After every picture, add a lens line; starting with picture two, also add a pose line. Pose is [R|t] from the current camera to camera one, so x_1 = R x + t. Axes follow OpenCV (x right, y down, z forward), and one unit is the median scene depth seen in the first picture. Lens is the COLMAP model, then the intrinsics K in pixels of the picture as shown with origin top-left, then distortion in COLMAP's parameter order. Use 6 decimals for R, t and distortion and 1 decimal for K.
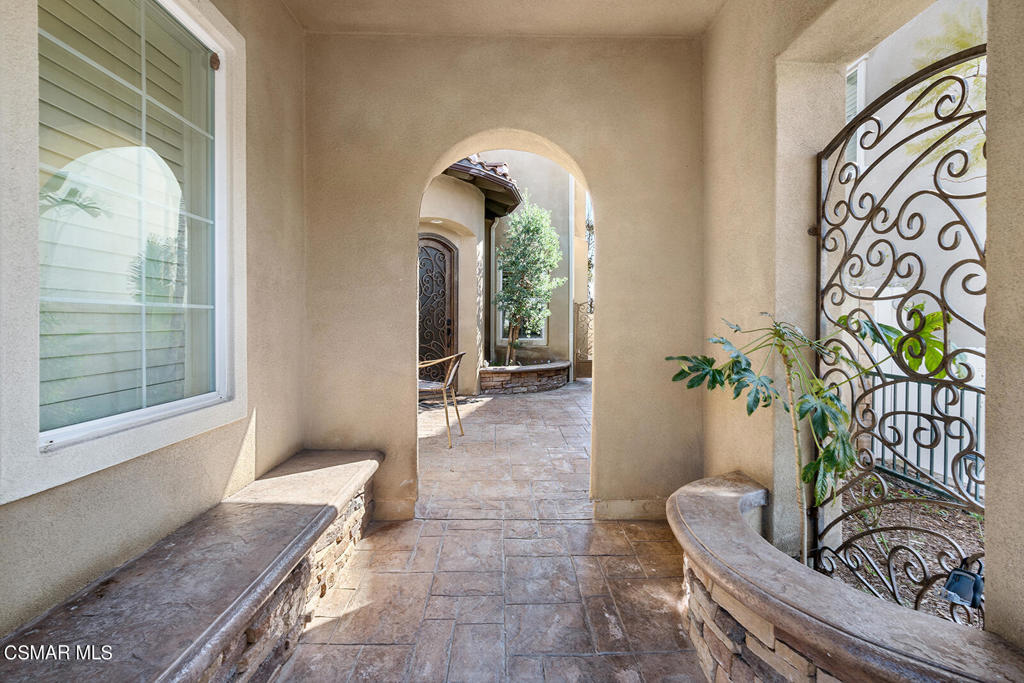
lens RADIAL K [[455.8, 0, 510.3], [0, 455.8, 331.0], [0, 0, 1]] dist [0.006037, 0.000302]
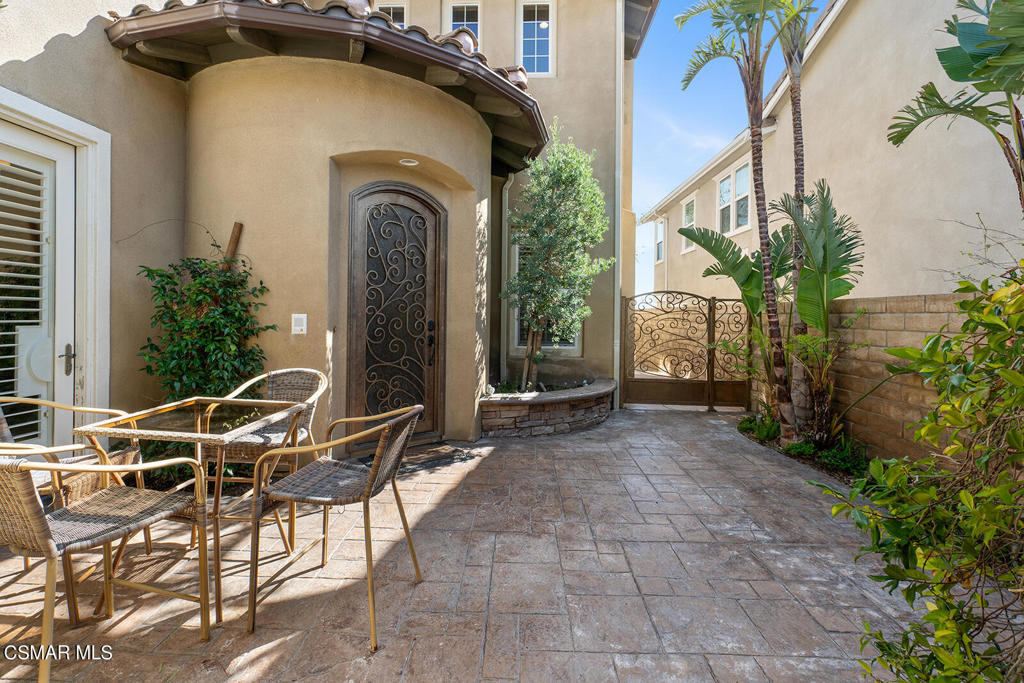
lens RADIAL K [[455.8, 0, 510.3], [0, 455.8, 331.0], [0, 0, 1]] dist [0.006037, 0.000302]
pose [[0.998835, 0.008843, -0.047447, 0.004723], [-0.008005, 0.999809, 0.017808, -0.022688], [0.047595, -0.017407, 0.998715, 0.347212]]
